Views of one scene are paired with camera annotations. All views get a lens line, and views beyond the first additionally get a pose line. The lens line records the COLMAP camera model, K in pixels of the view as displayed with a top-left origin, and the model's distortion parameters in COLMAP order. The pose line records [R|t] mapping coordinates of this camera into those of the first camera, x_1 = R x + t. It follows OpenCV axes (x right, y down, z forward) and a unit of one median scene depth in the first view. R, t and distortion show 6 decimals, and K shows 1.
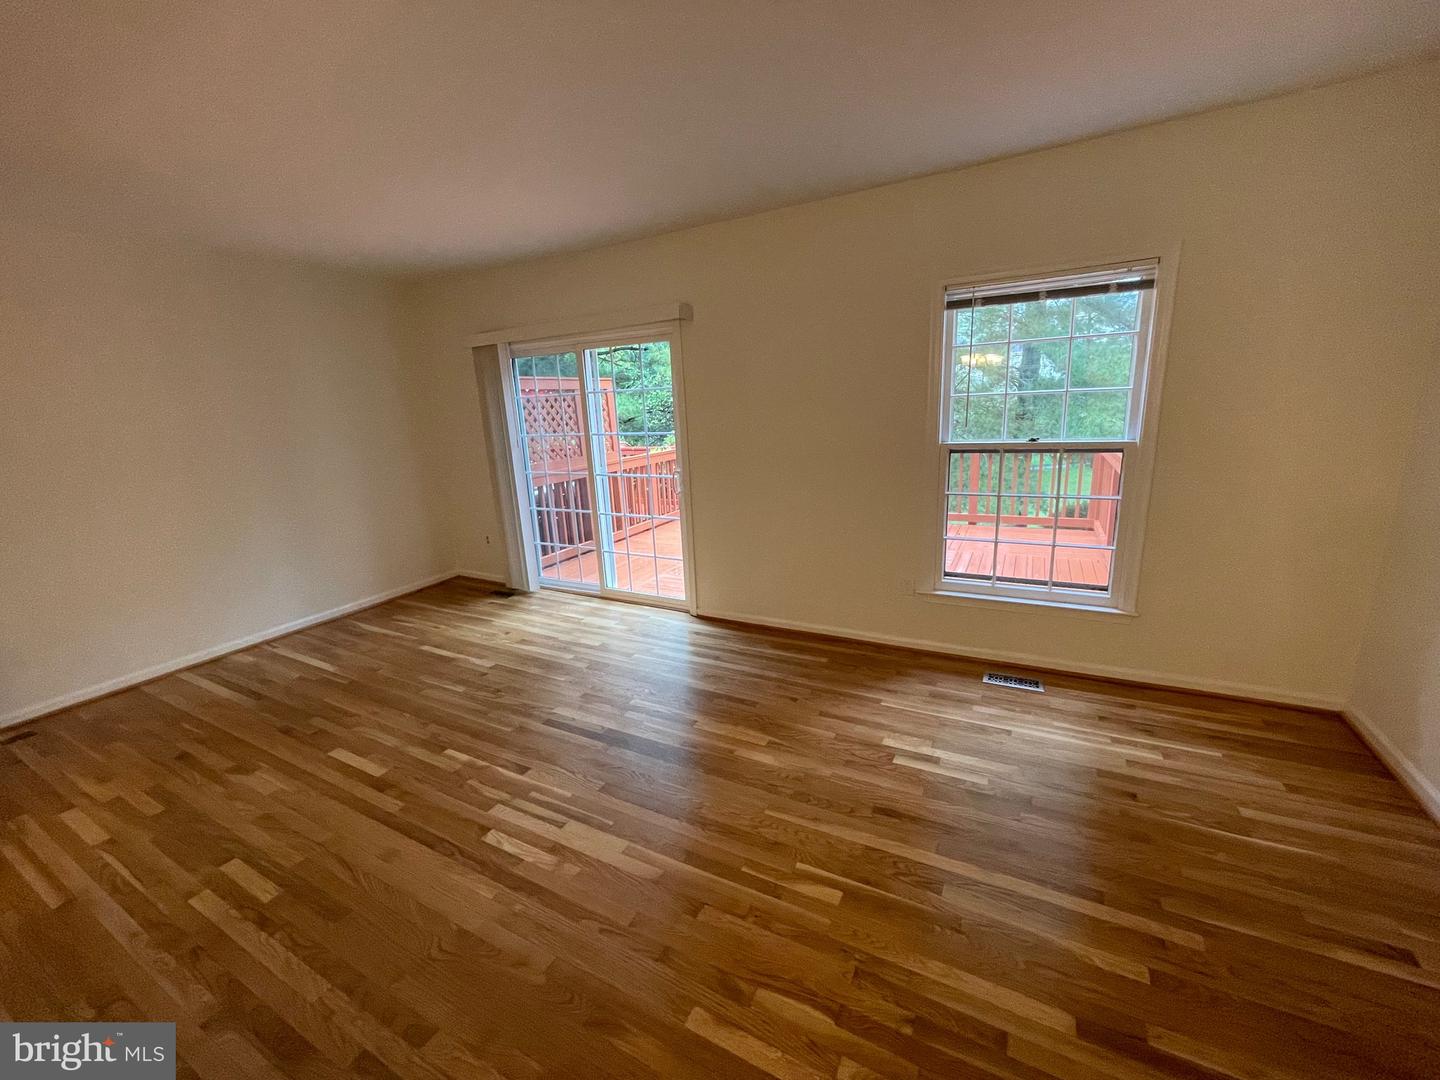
lens RADIAL K [[581.1, 0, 723.0], [0, 581.1, 543.5], [0, 0, 1]] dist [-0.000509, -0.000258]
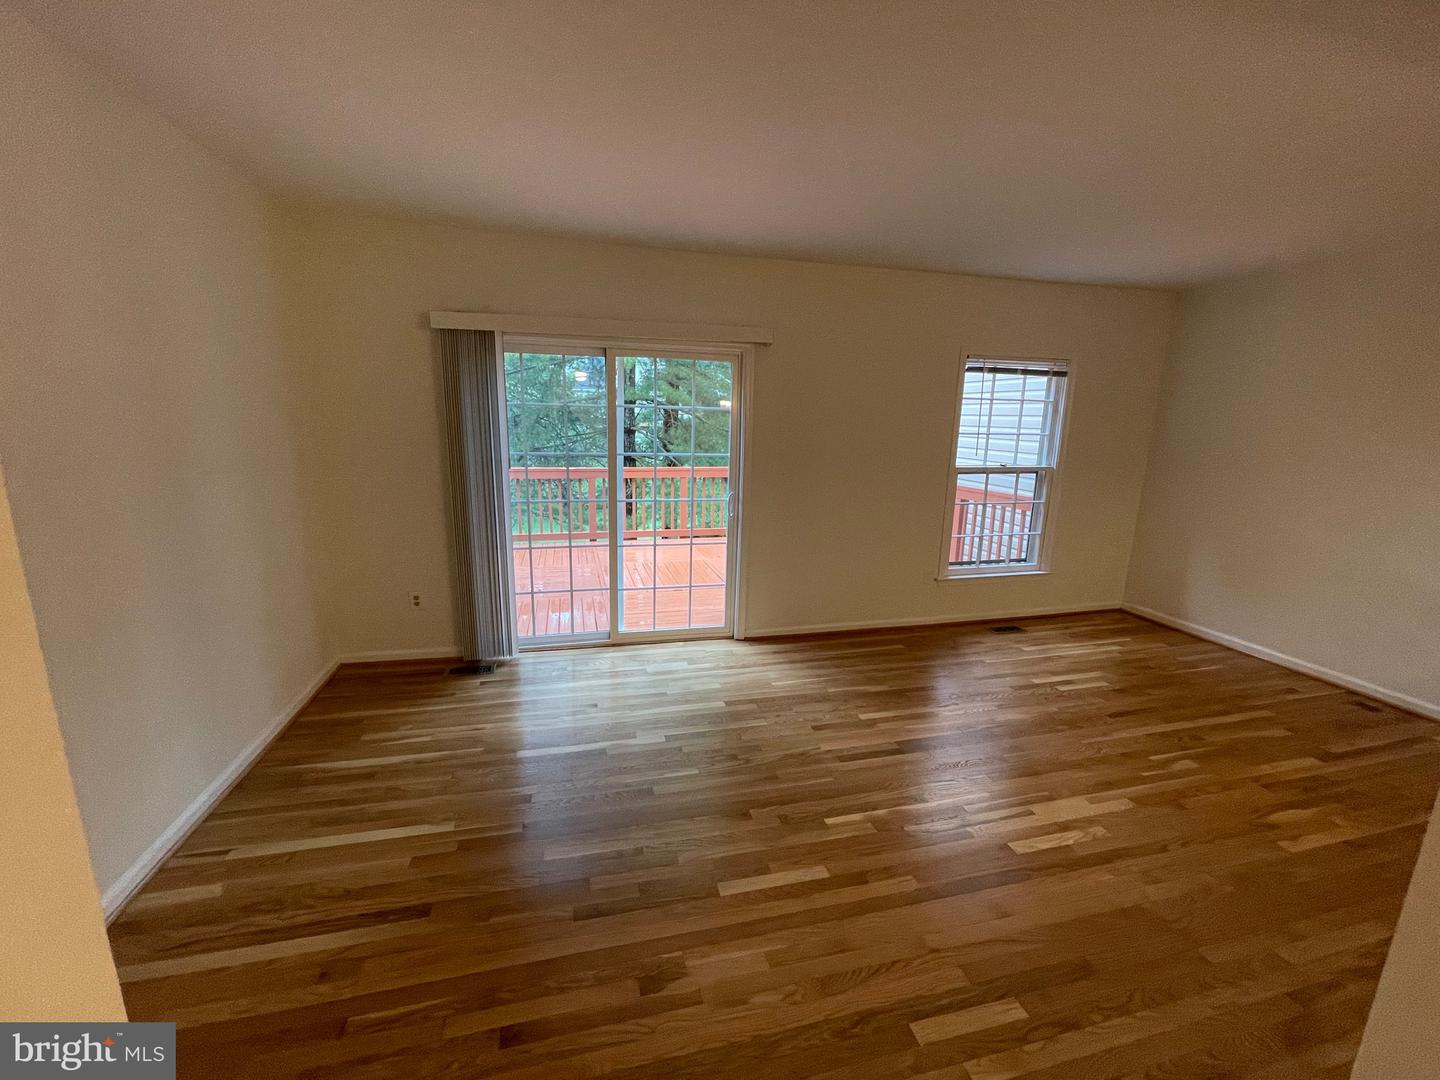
lens RADIAL K [[581.1, 0, 715.8], [0, 581.1, 538.5], [0, 0, 1]] dist [-0.000509, -0.000258]
pose [[0.733535, -0.075487, 0.675447, -0.992857], [0.110118, 0.993882, -0.008512, -0.056235], [-0.670672, 0.080623, 0.737360, 0.393075]]
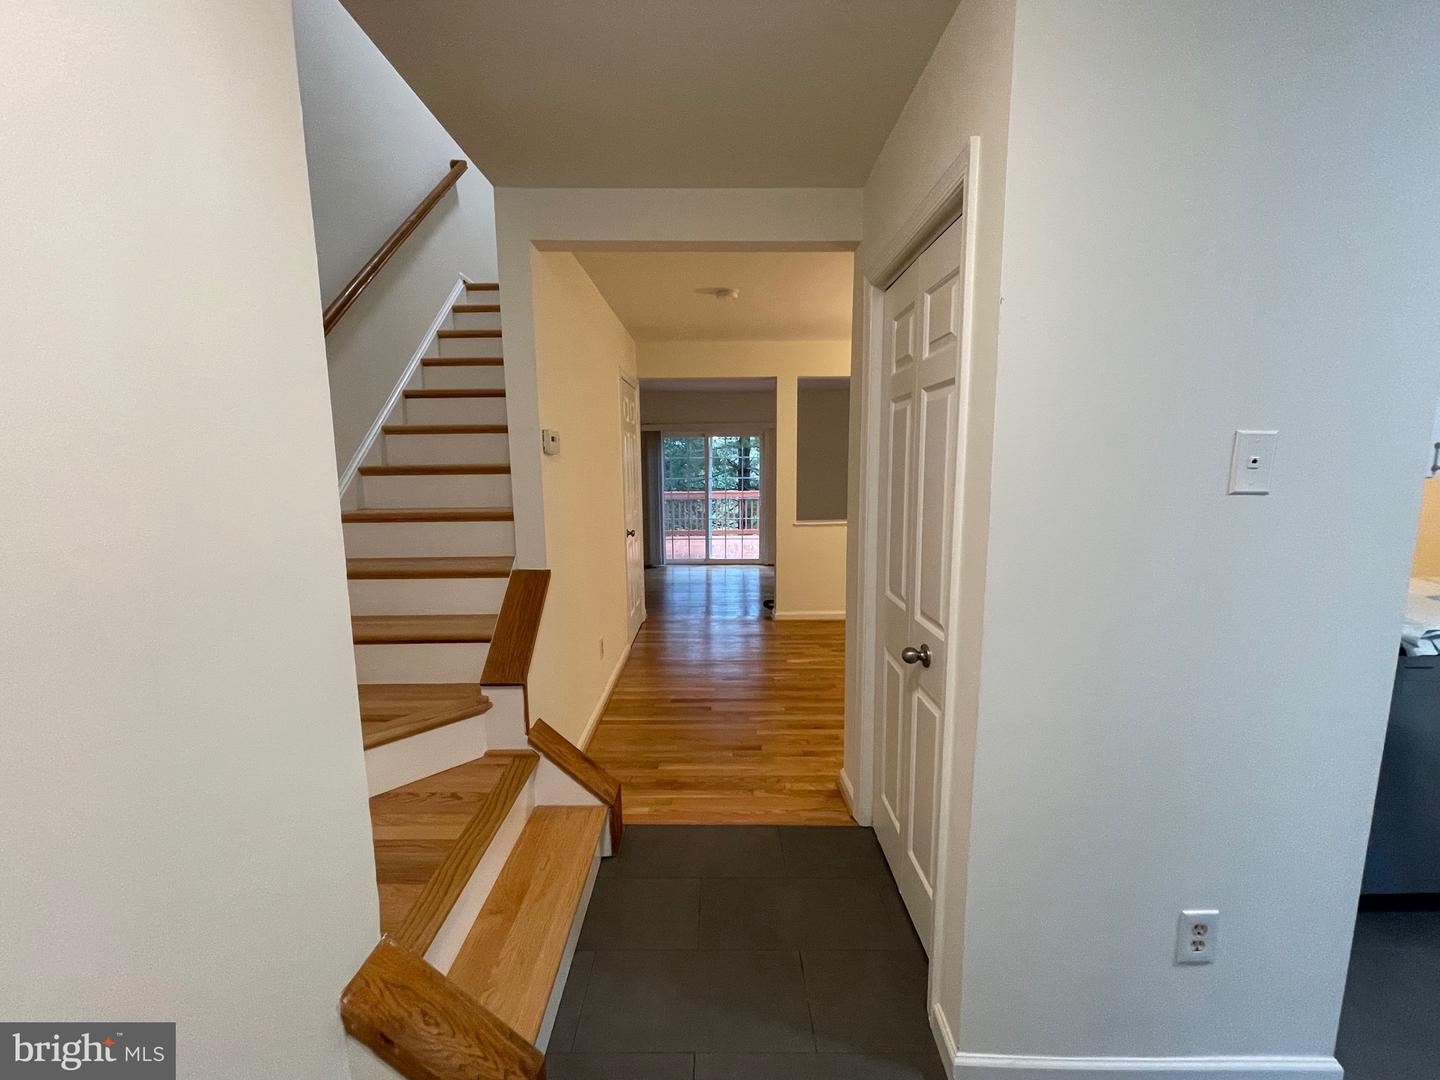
lens RADIAL K [[581.1, 0, 713.4], [0, 581.1, 543.7], [0, 0, 1]] dist [-0.000509, -0.000258]
pose [[0.878800, -0.029967, 0.476249, -1.637826], [0.084588, 0.992004, -0.093667, 0.312658], [-0.469634, 0.122599, 0.874307, -1.011223]]
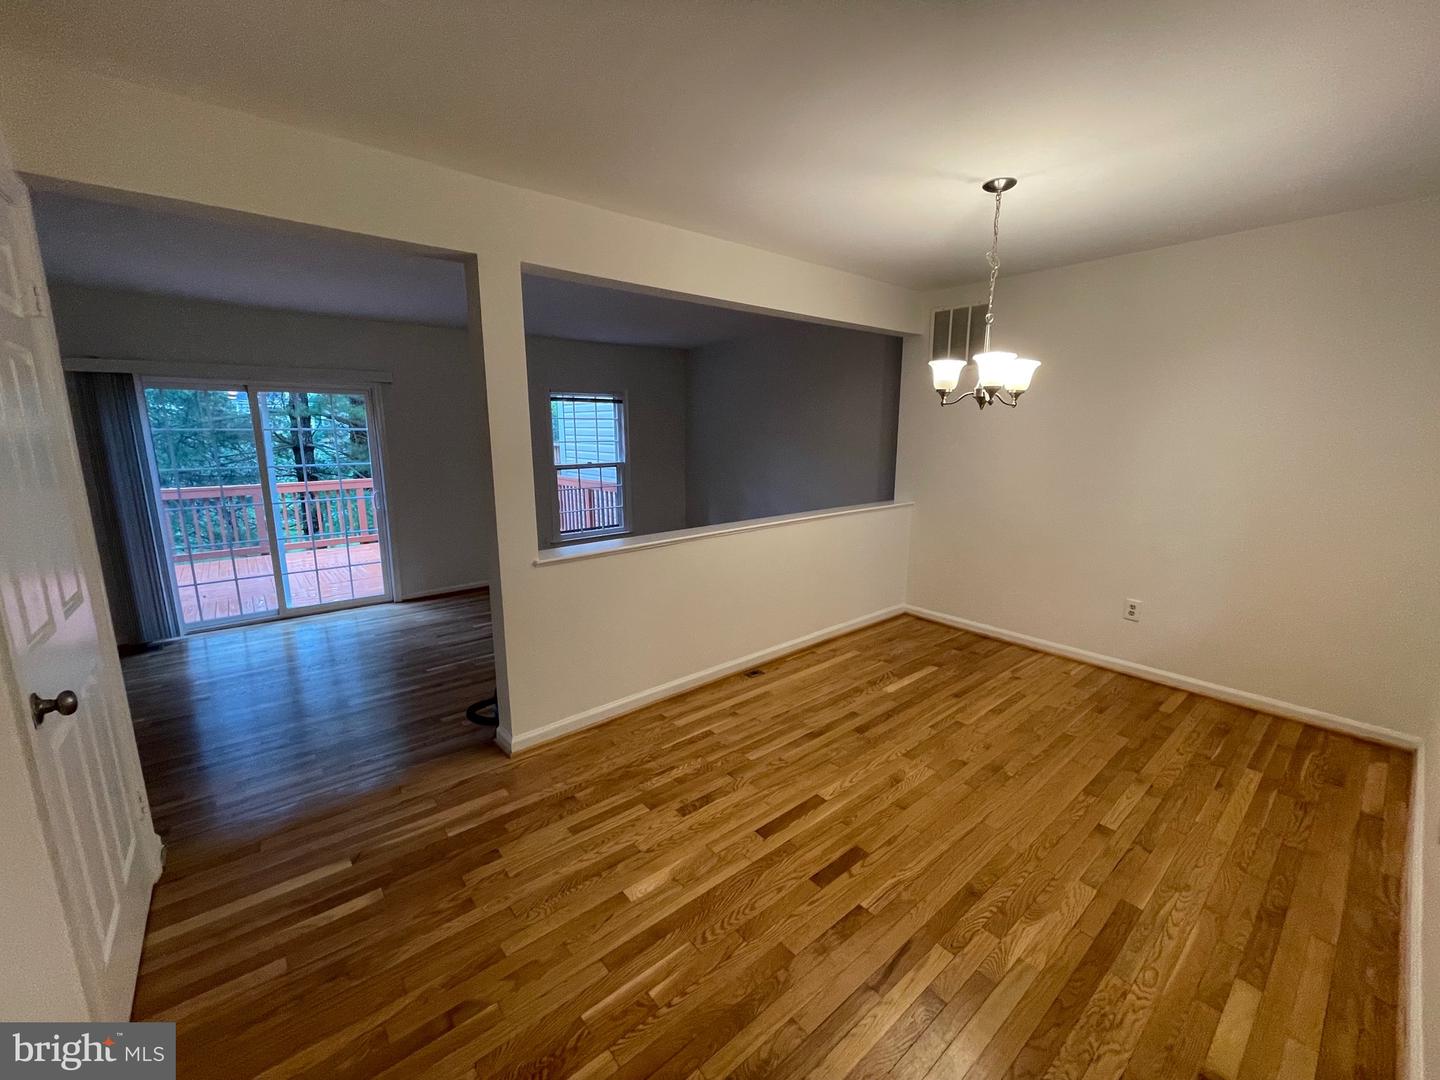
lens RADIAL K [[581.1, 0, 715.9], [0, 581.1, 537.3], [0, 0, 1]] dist [-0.000509, -0.000258]
pose [[0.373900, -0.122164, 0.919388, -1.315661], [0.209991, 0.976696, 0.044378, 0.102709], [-0.903384, 0.176471, 0.390840, -0.248761]]
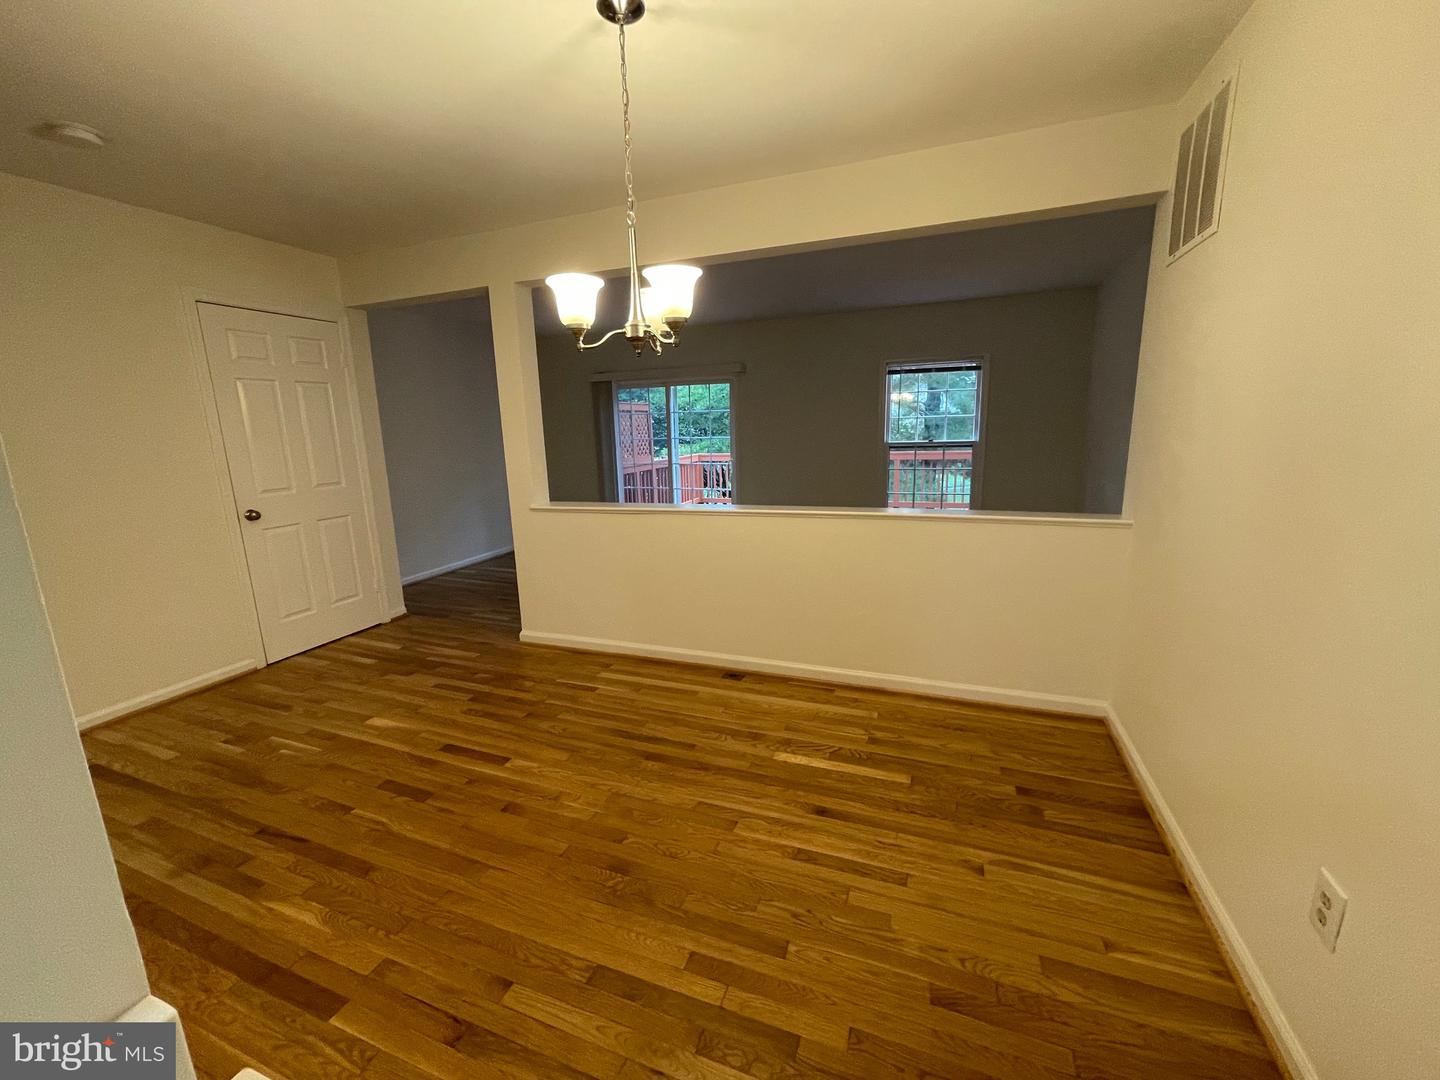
lens RADIAL K [[581.1, 0, 721.3], [0, 581.1, 546.9], [0, 0, 1]] dist [-0.000509, -0.000258]
pose [[0.992111, -0.005029, 0.125262, -0.412727], [0.009642, 0.999296, -0.036248, 0.241843], [-0.124991, 0.037170, 0.991461, -0.838255]]
